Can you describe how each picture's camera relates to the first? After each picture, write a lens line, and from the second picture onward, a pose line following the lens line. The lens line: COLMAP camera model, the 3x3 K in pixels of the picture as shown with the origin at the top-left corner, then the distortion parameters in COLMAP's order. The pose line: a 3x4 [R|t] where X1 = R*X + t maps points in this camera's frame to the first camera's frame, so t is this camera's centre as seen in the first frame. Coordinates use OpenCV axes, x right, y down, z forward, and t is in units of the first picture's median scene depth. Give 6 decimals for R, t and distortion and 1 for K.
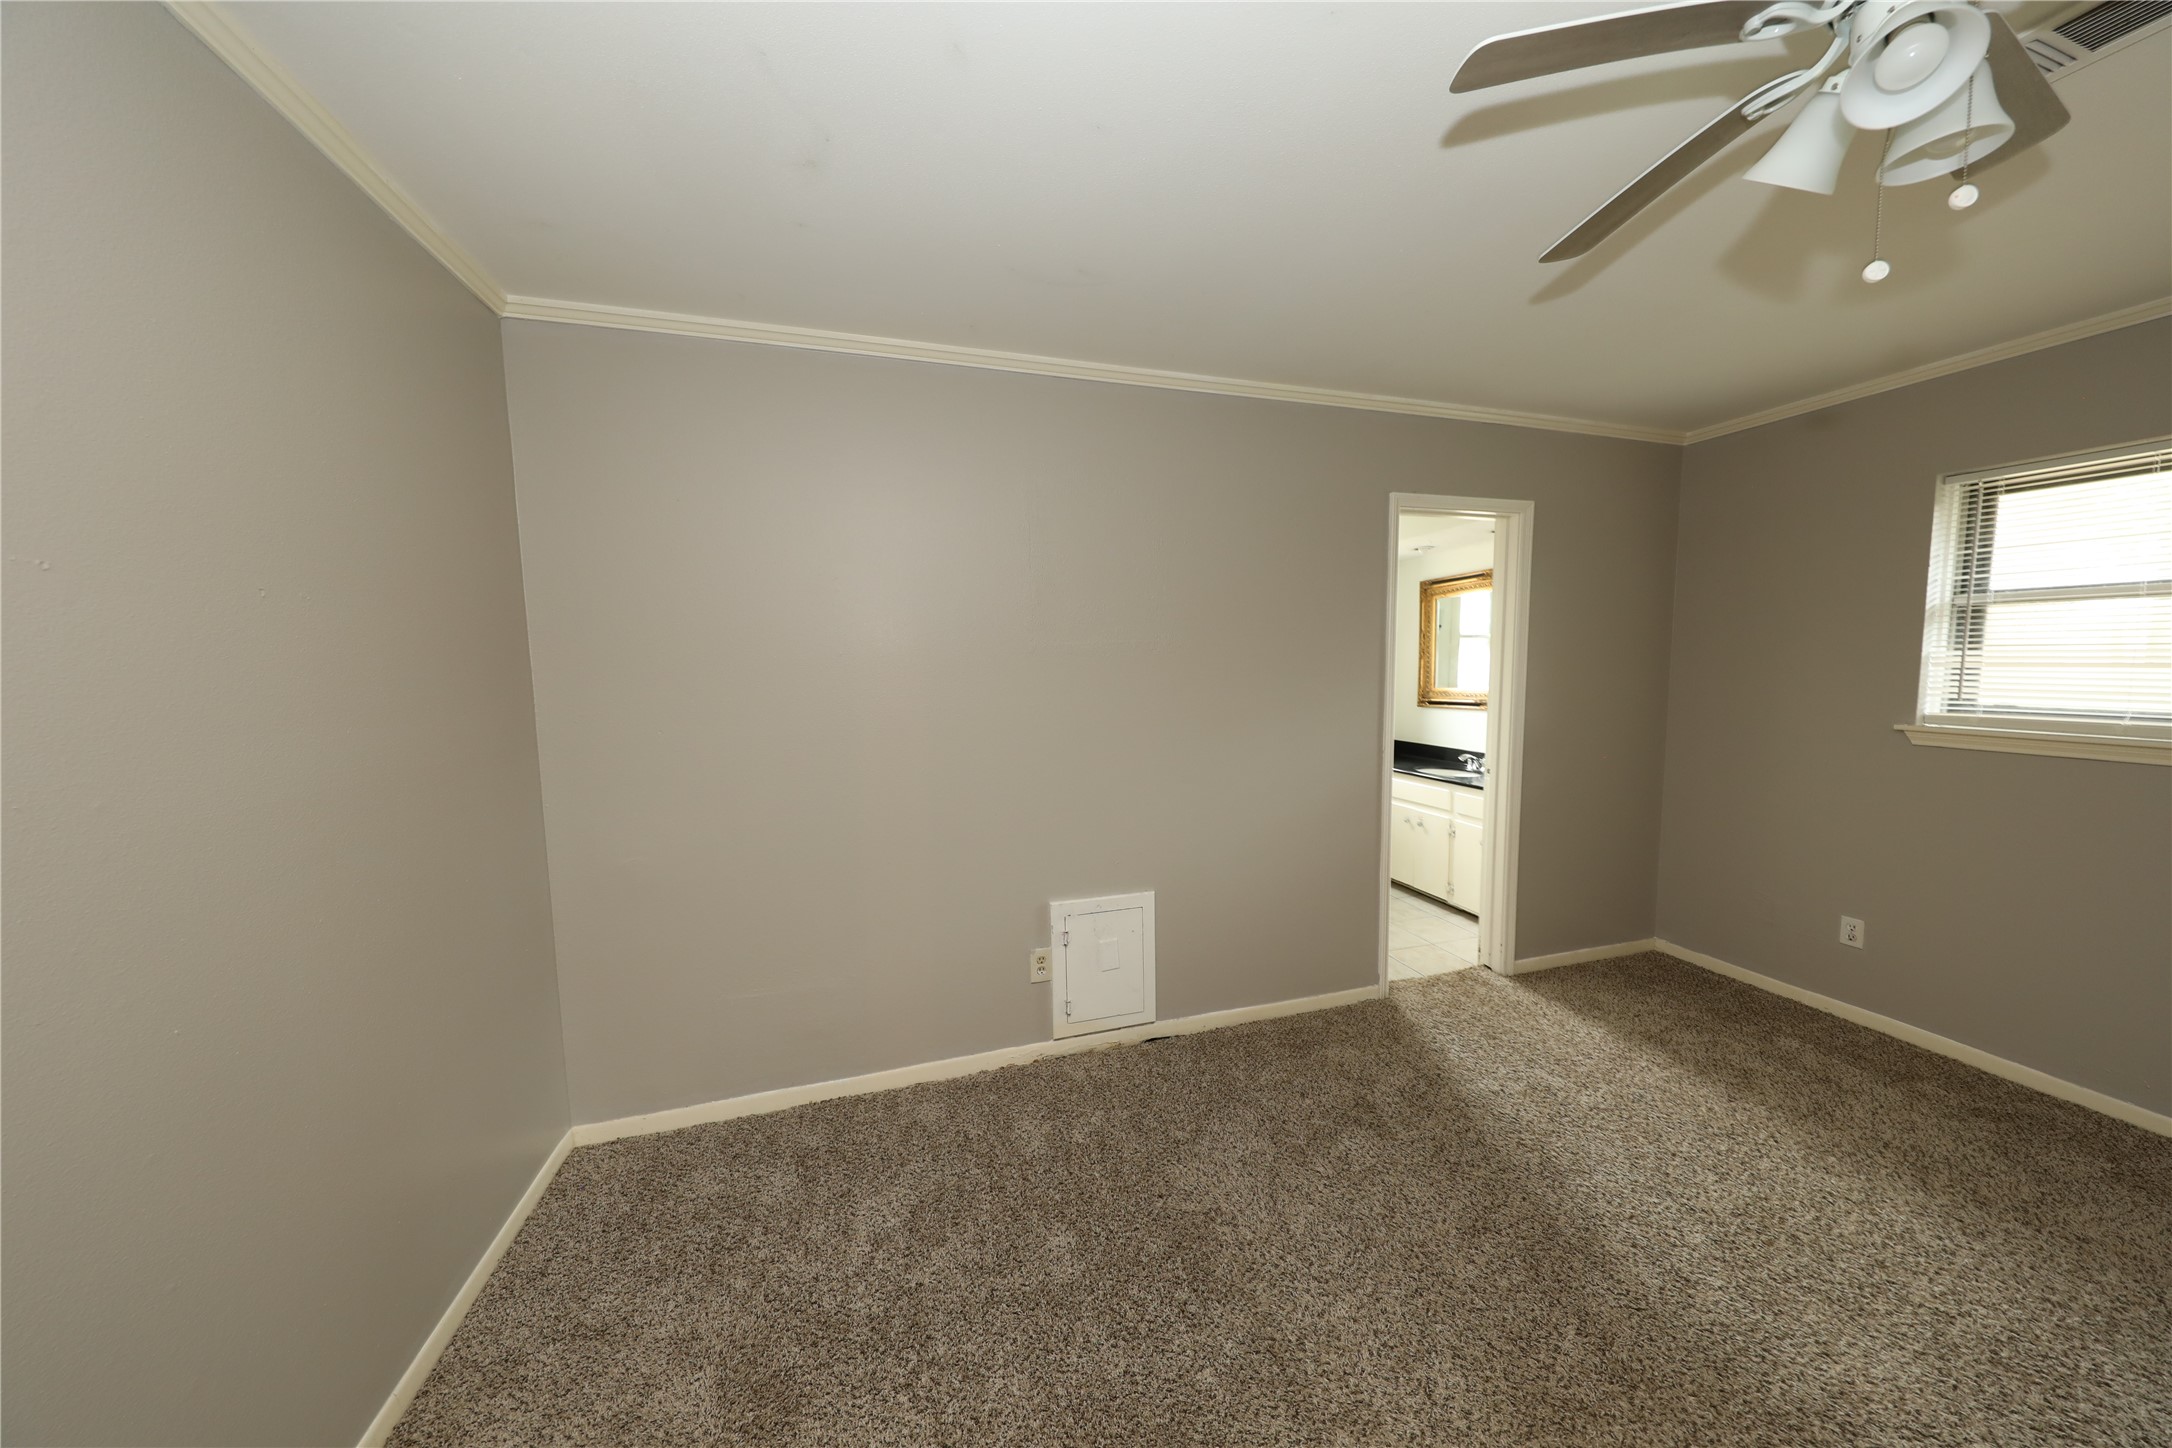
lens RADIAL K [[682.2, 0, 1071.9], [0, 682.2, 713.9], [0, 0, 1]] dist [-0.000041, -0.004554]
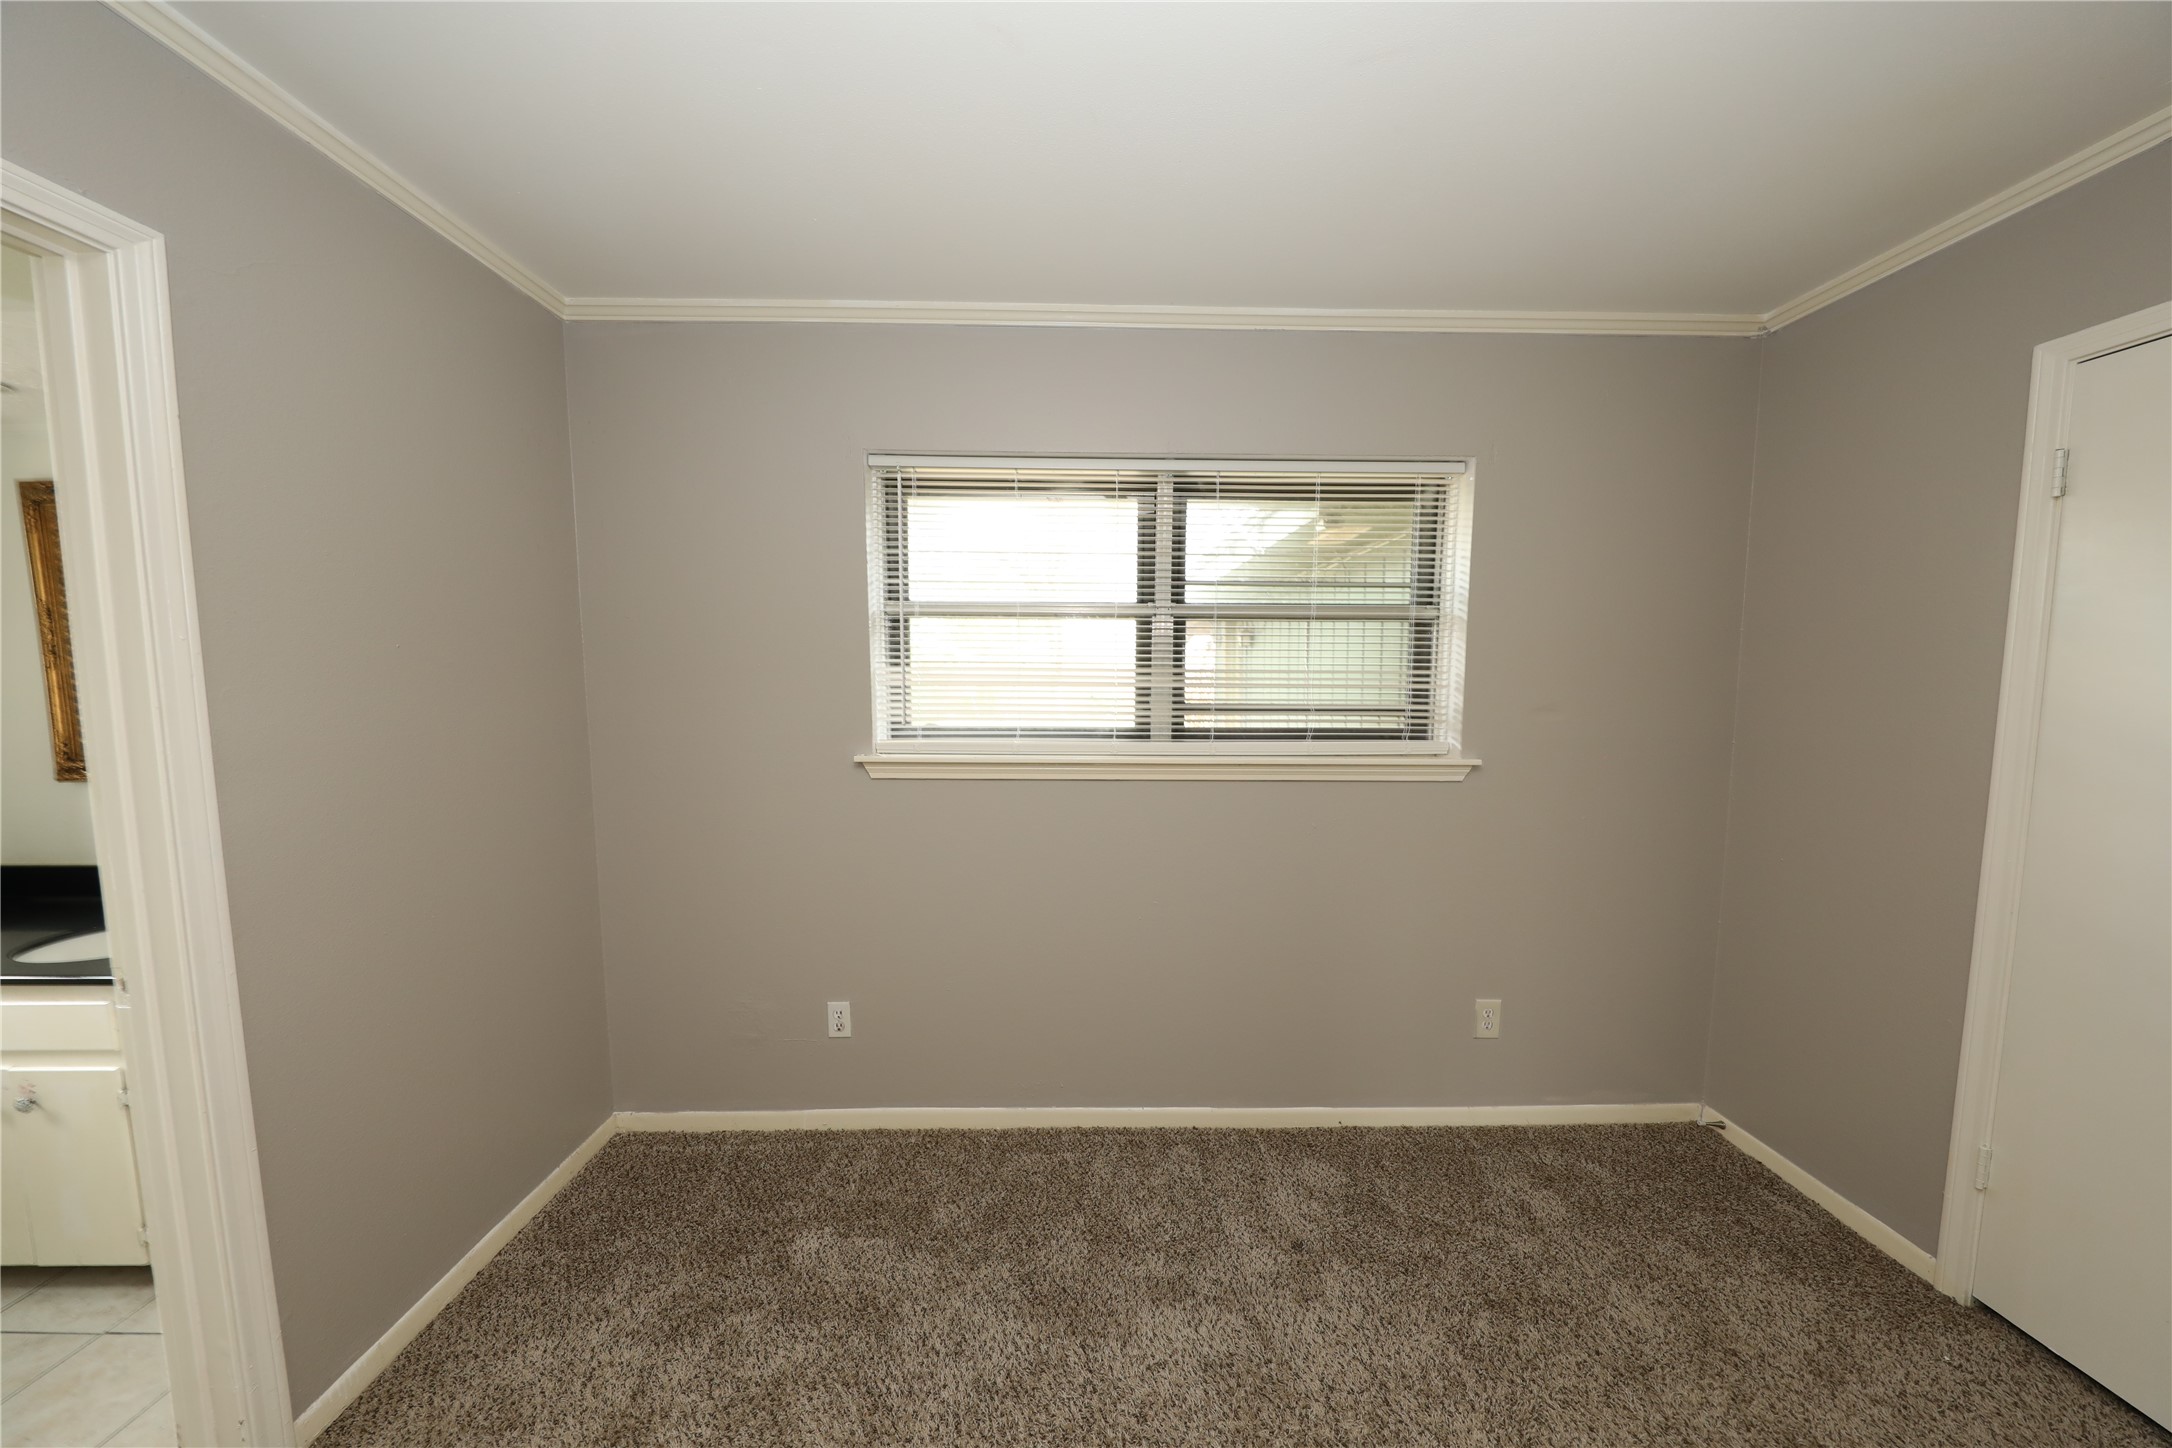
lens RADIAL K [[683.5, 0, 1083.3], [0, 683.5, 726.5], [0, 0, 1]] dist [-0.002473, -0.001500]
pose [[0.259965, -0.067278, 0.963271, 0.479167], [0.064707, 0.996541, 0.052139, -0.042529], [-0.963447, 0.048776, 0.263420, 0.495175]]
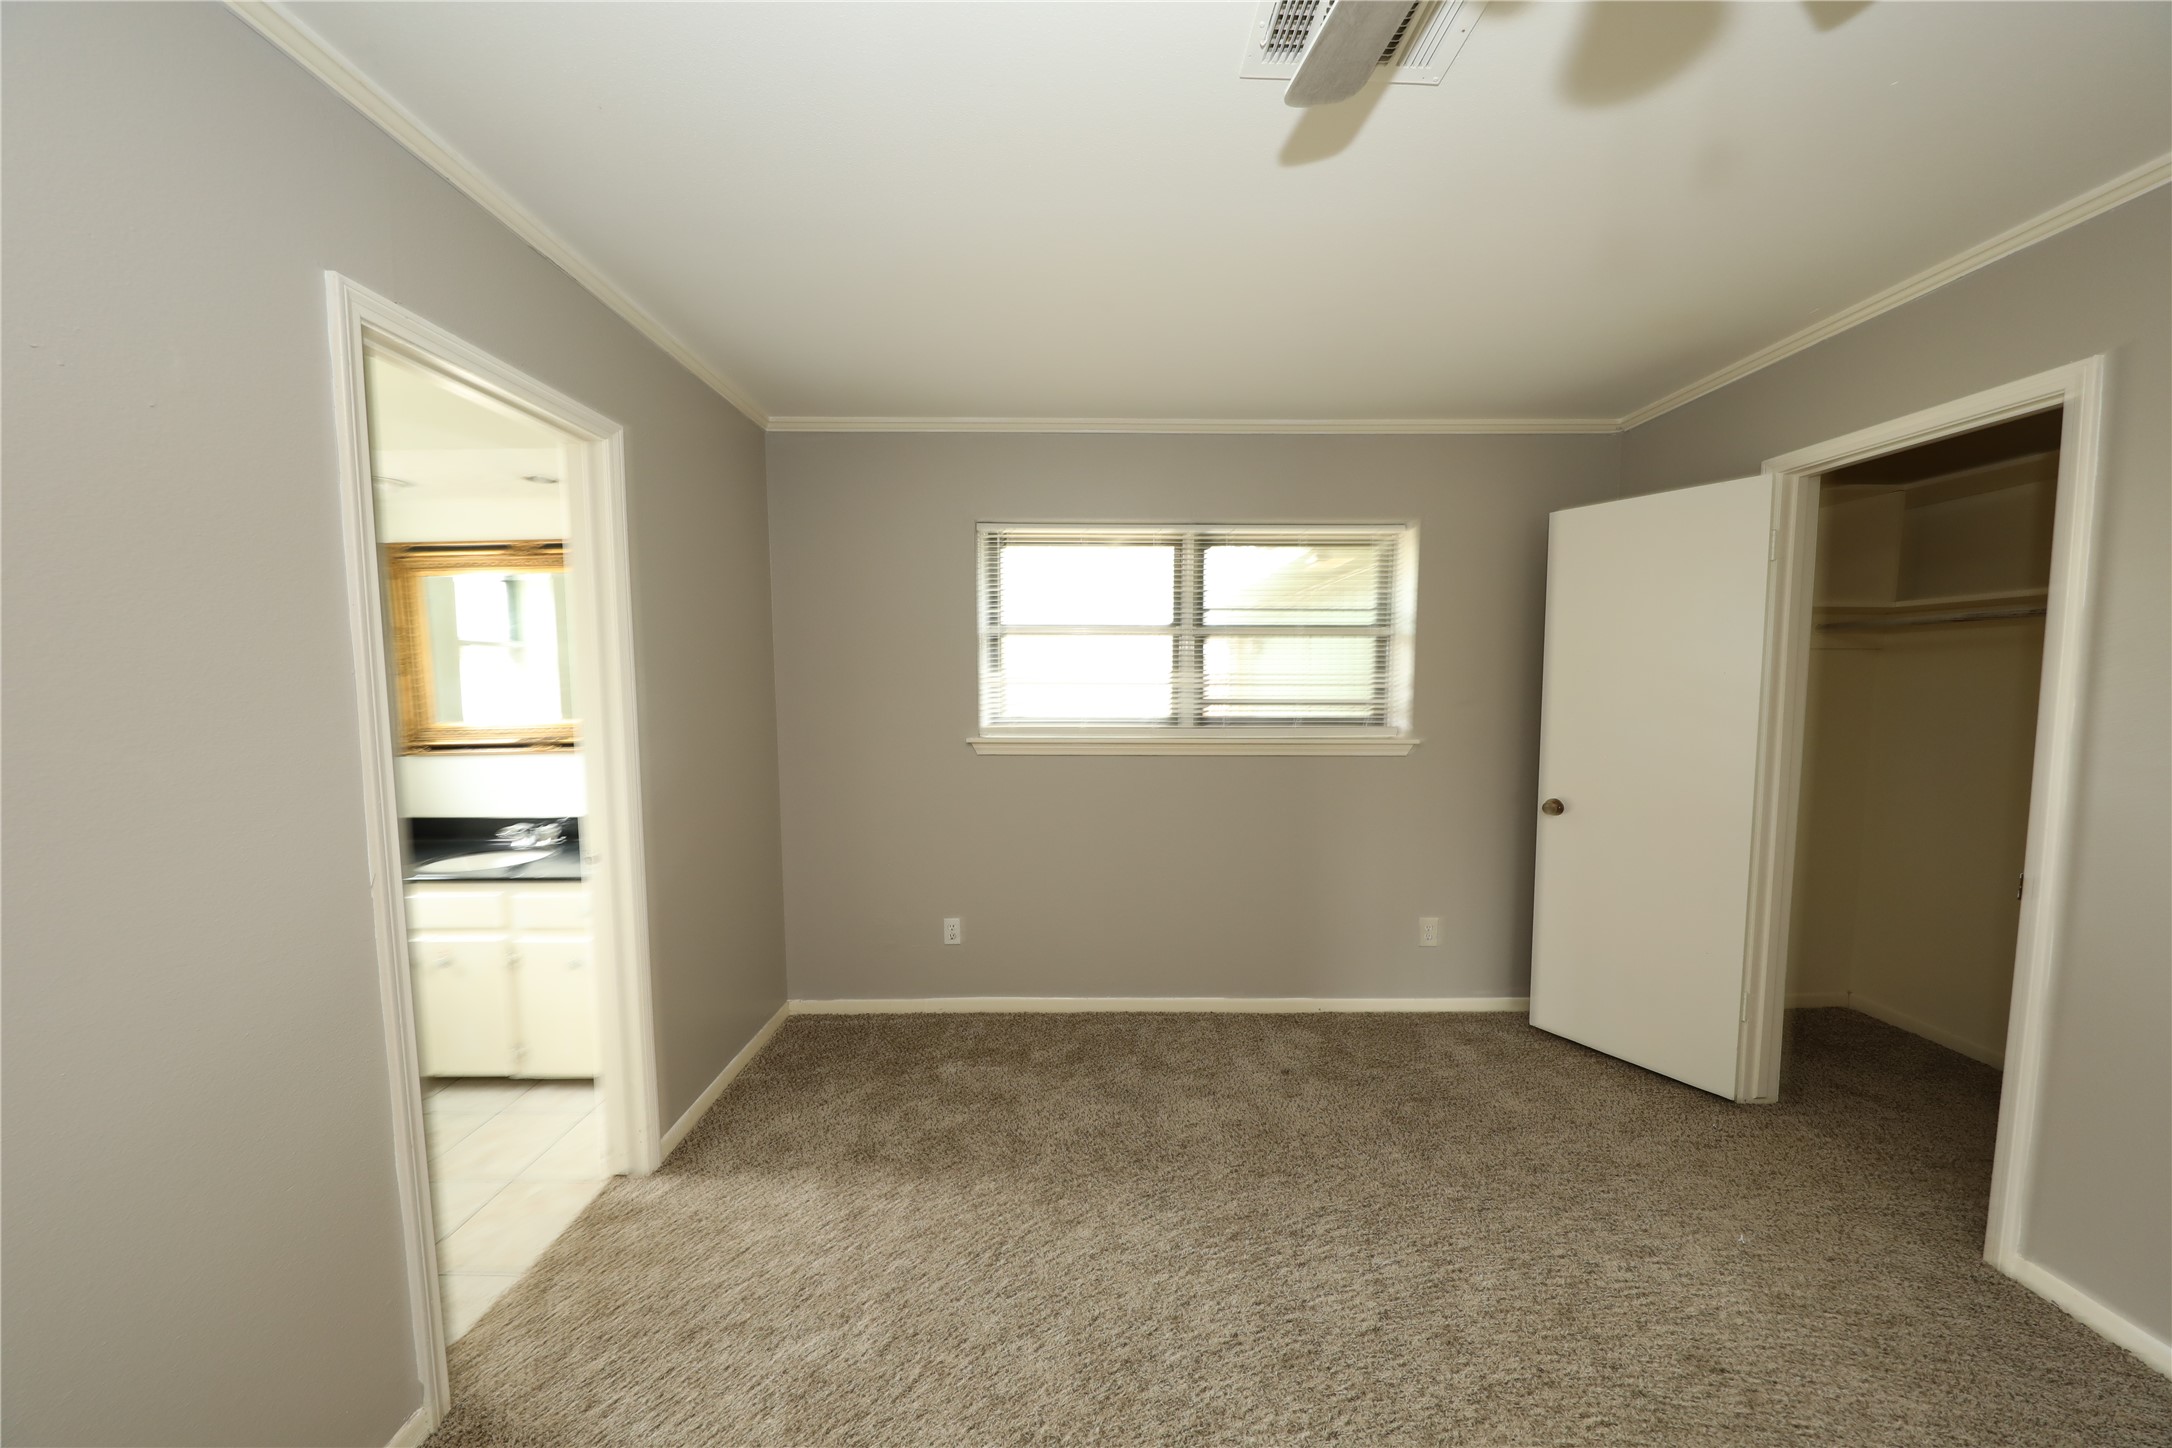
lens RADIAL K [[683.5, 0, 1083.3], [0, 683.5, 726.5], [0, 0, 1]] dist [-0.002473, -0.001500]
pose [[0.269526, -0.059128, 0.961176, 0.177568], [0.068236, 0.996777, 0.042184, -0.036126], [-0.960573, 0.054217, 0.272692, 0.479633]]
